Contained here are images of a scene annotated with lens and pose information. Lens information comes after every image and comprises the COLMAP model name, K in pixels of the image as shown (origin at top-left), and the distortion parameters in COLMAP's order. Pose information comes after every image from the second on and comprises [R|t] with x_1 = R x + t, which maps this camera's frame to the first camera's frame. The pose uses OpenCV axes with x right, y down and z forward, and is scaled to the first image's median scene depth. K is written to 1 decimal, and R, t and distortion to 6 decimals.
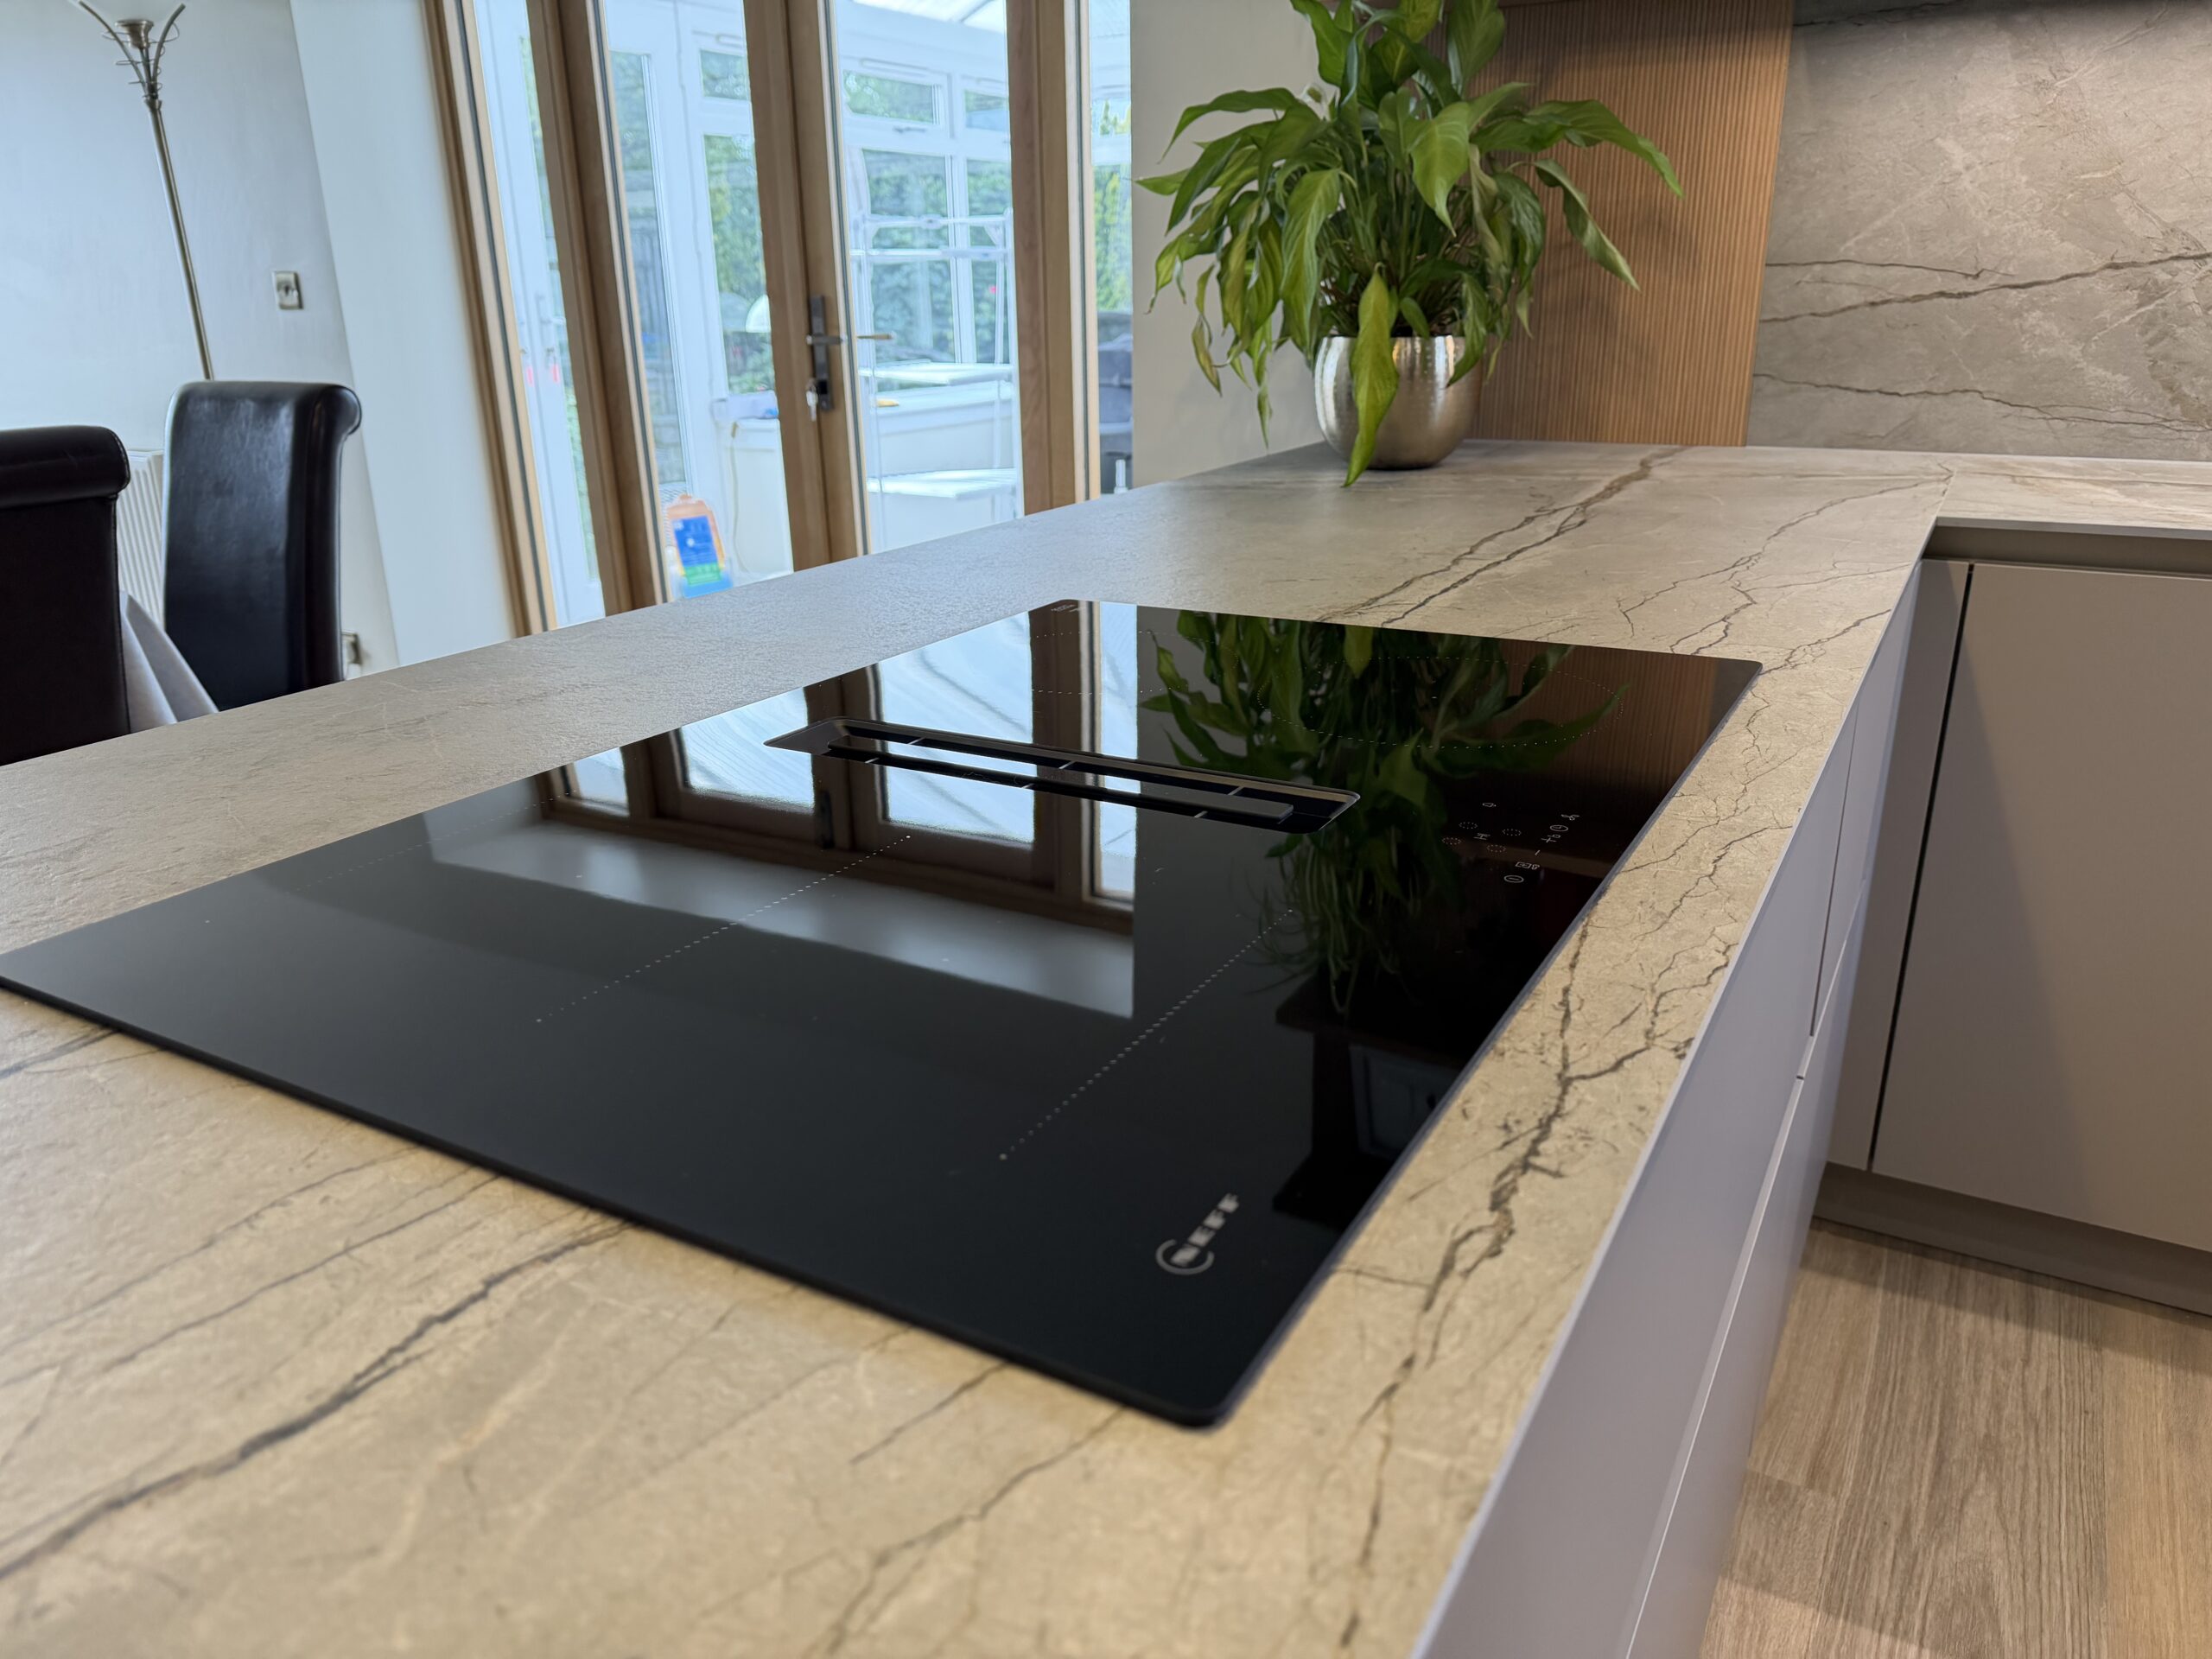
lens RADIAL K [[1559.5, 0, 1104.4], [0, 1559.5, 827.8], [0, 0, 1]] dist [0.029944, -0.039901]
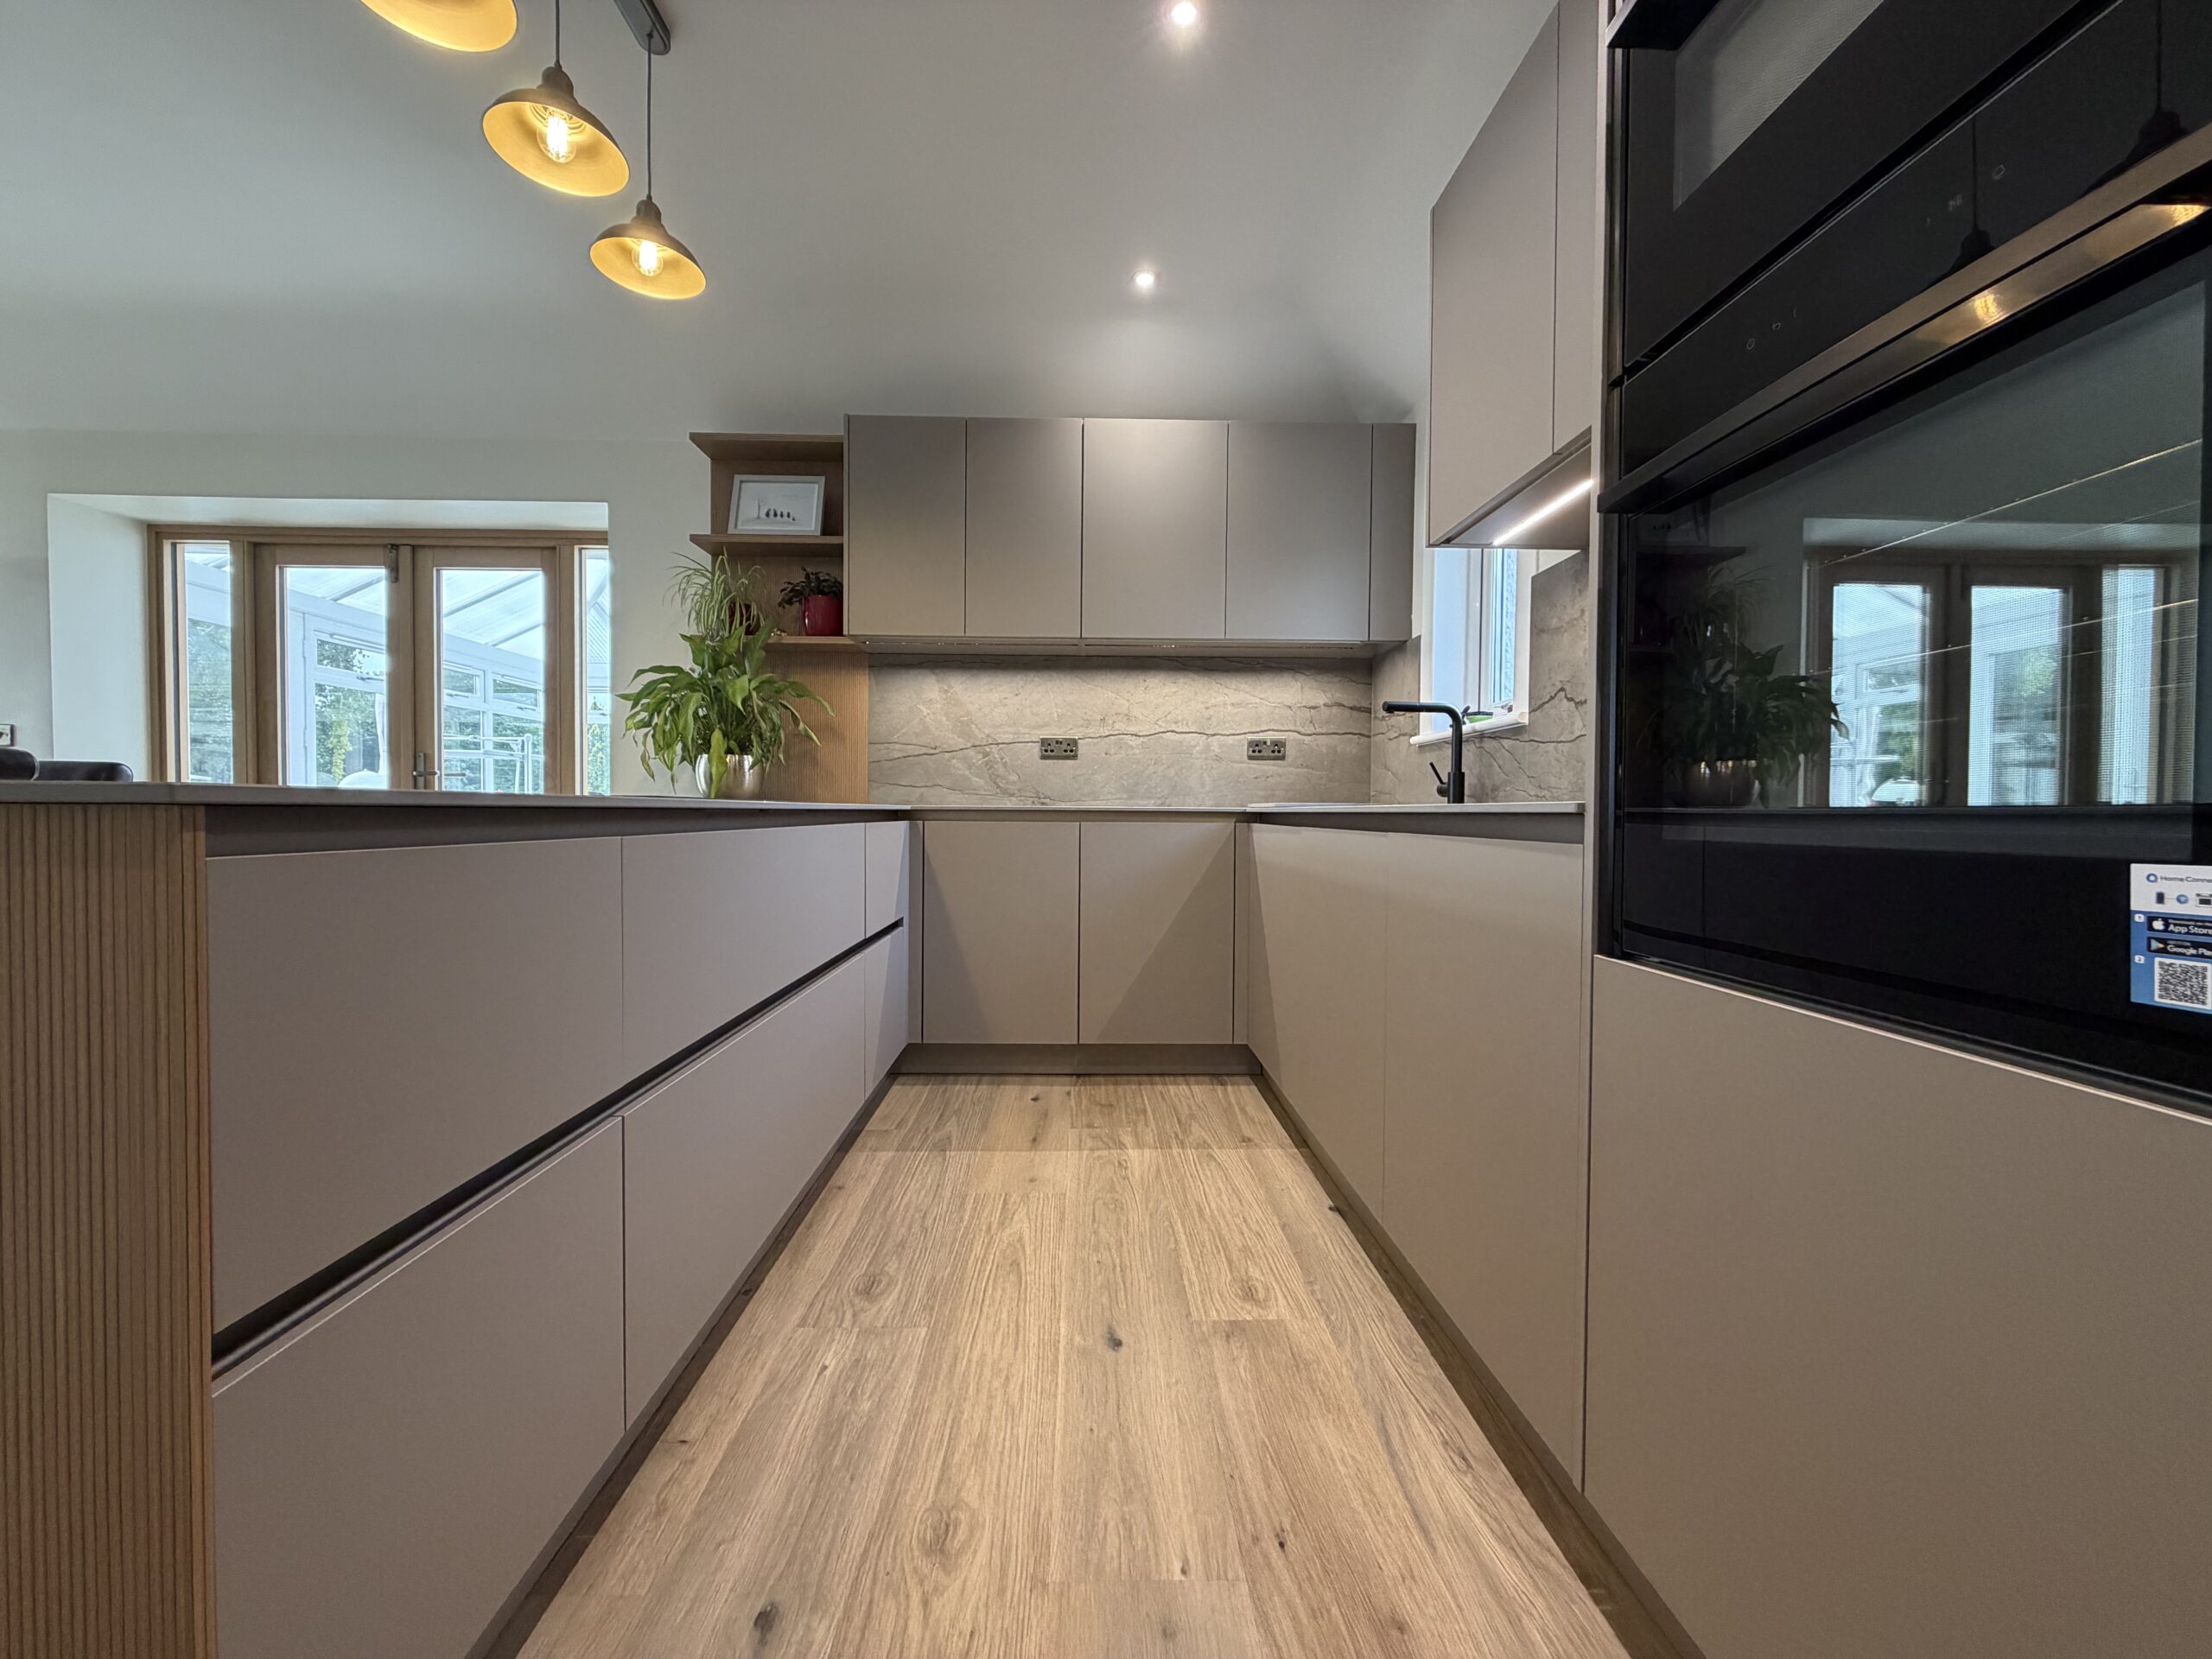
lens RADIAL K [[878.0, 0, 1096.7], [0, 878.0, 829.7], [0, 0, 1]] dist [-0.001834, 0.000418]
pose [[0.855845, 0.012502, 0.517081, -0.046729], [0.150703, 0.950306, -0.272412, 0.311264], [-0.494791, 0.311068, 0.811430, -0.484542]]
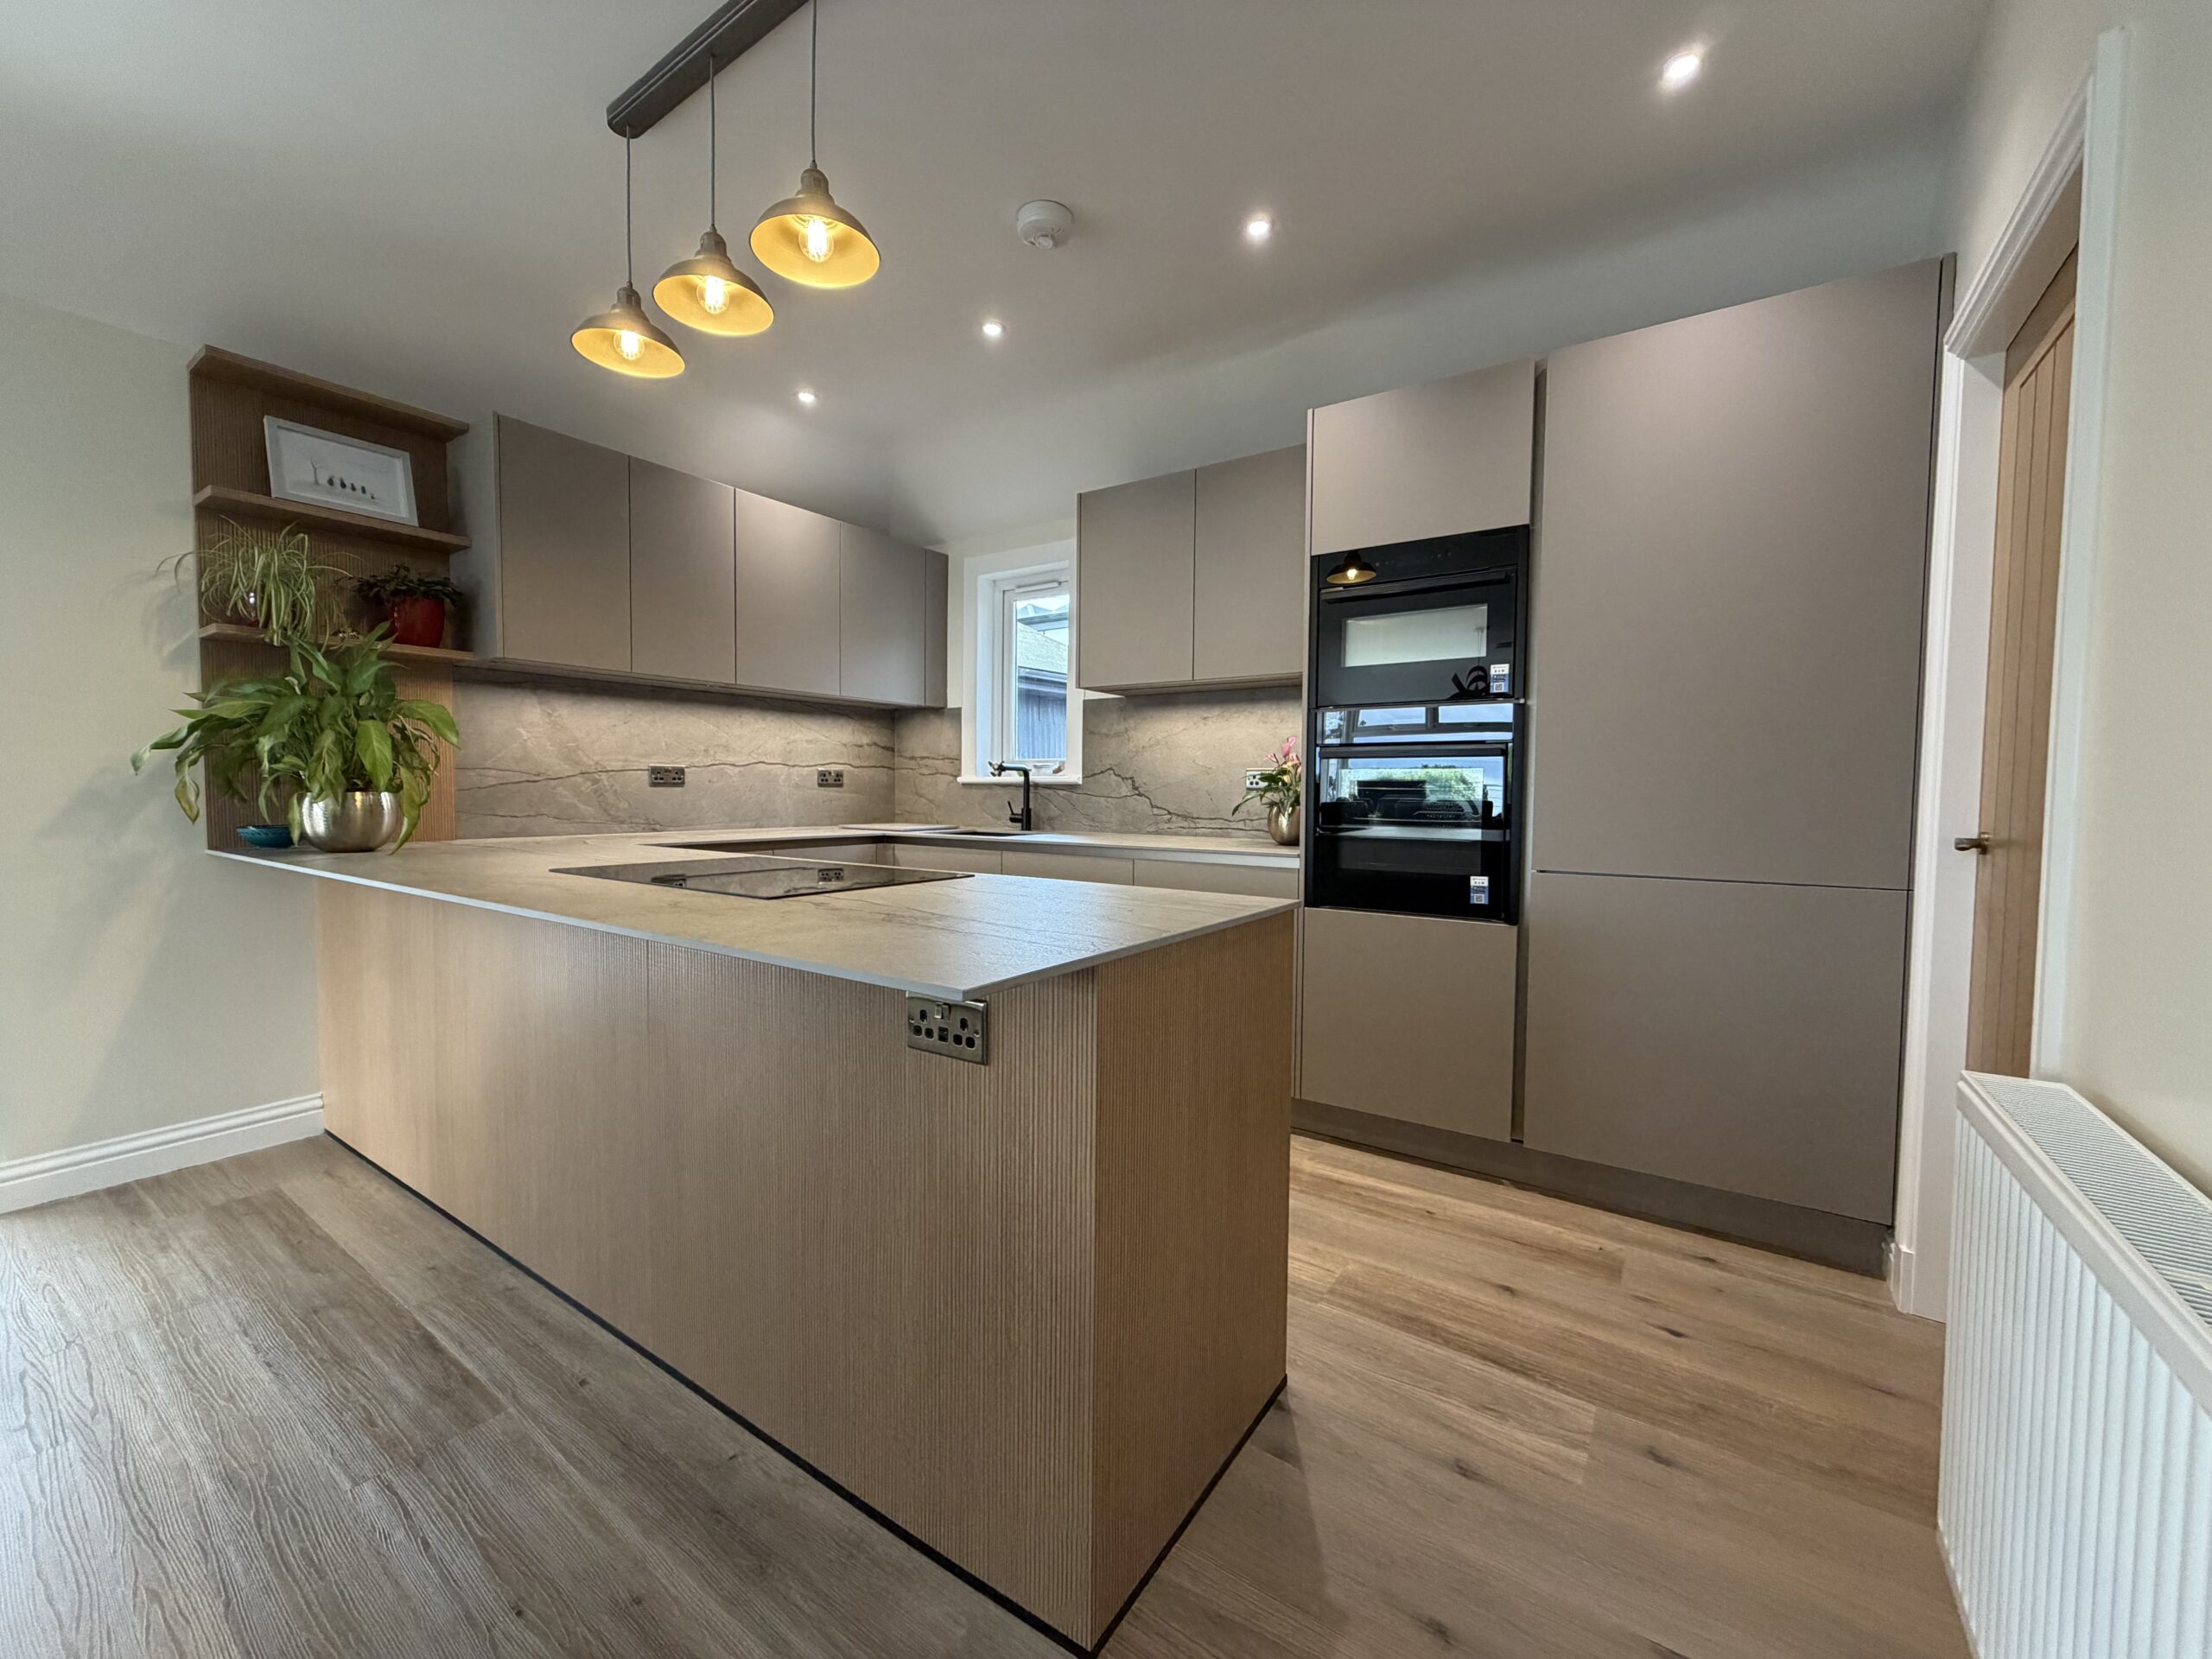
lens RADIAL K [[878.0, 0, 1097.3], [0, 878.0, 831.2], [0, 0, 1]] dist [-0.001834, 0.000418]
pose [[0.083746, -0.030132, 0.996031, -0.966598], [0.319924, 0.947442, 0.001763, 0.062524], [-0.943735, 0.318506, 0.088984, -0.053000]]
